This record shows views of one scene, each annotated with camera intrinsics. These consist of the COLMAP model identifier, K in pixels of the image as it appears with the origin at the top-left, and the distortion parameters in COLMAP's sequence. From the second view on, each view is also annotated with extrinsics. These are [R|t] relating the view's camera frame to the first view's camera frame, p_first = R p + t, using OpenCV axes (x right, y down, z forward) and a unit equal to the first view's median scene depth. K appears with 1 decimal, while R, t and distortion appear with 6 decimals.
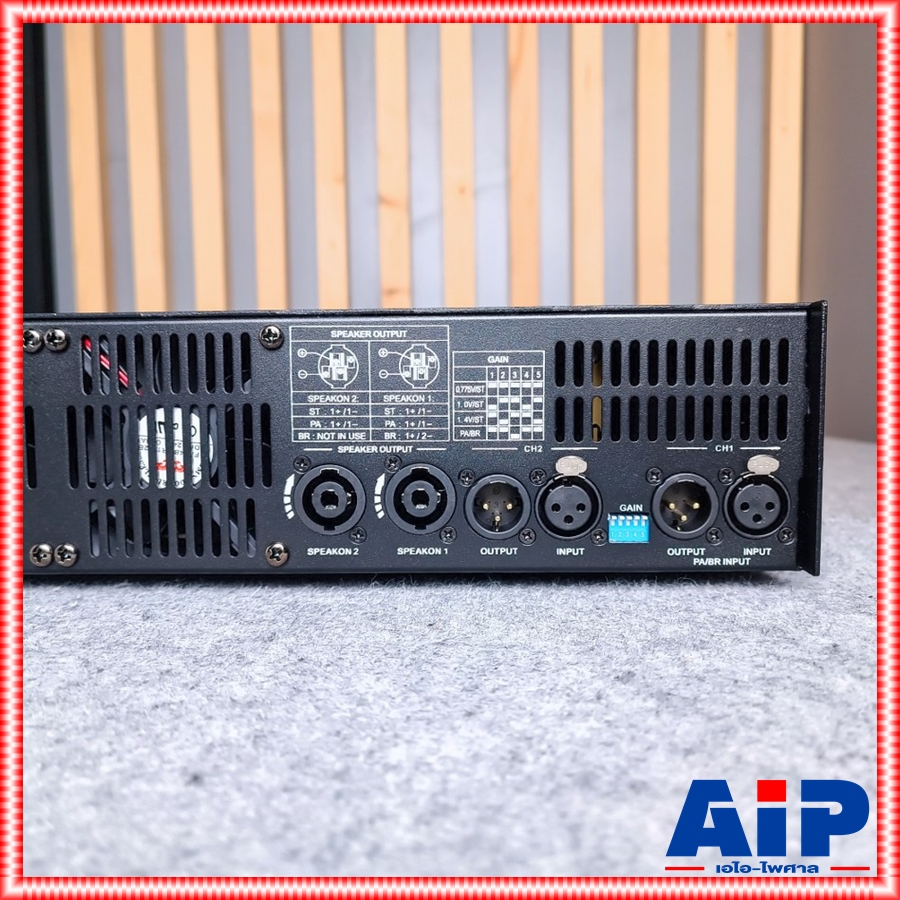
lens RADIAL K [[840.2, 0, 465.6], [0, 840.2, 442.6], [0, 0, 1]] dist [0.005468, 0.000000]
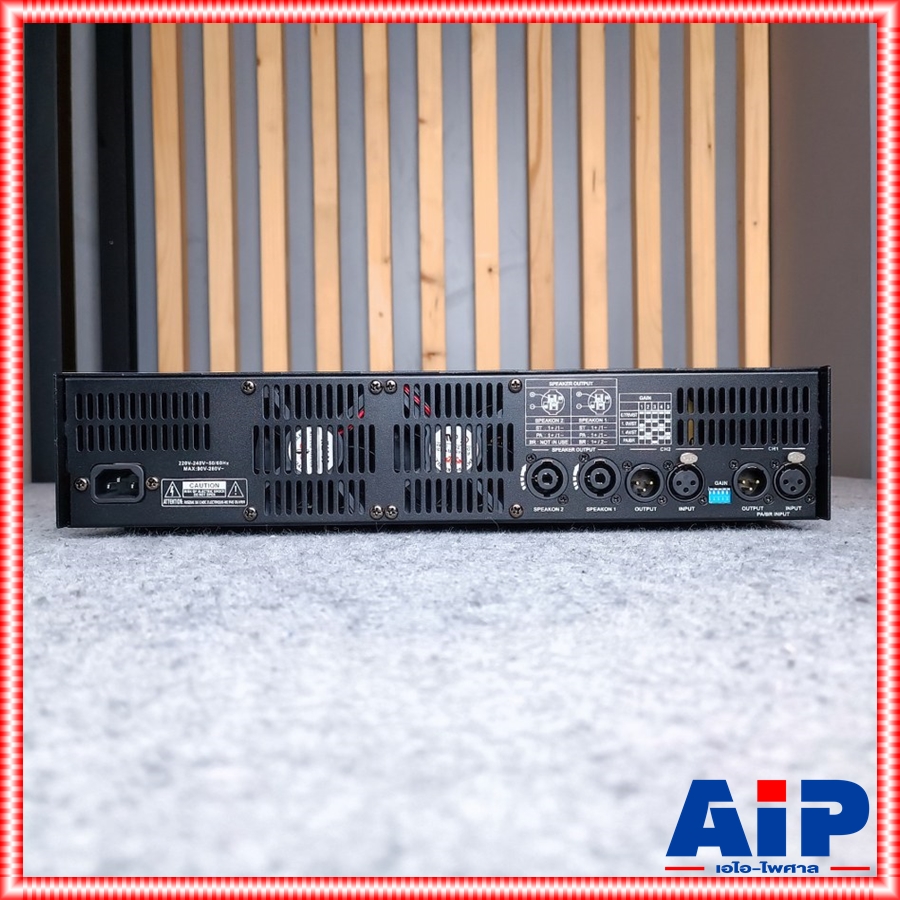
lens RADIAL K [[840.2, 0, 449.3], [0, 840.2, 455.7], [0, 0, 1]] dist [0.005468, 0.000000]
pose [[0.999628, -0.000534, 0.027268, -0.412186], [0.002131, 0.998281, -0.058579, 0.121335], [-0.027190, 0.058615, 0.997910, -0.723636]]
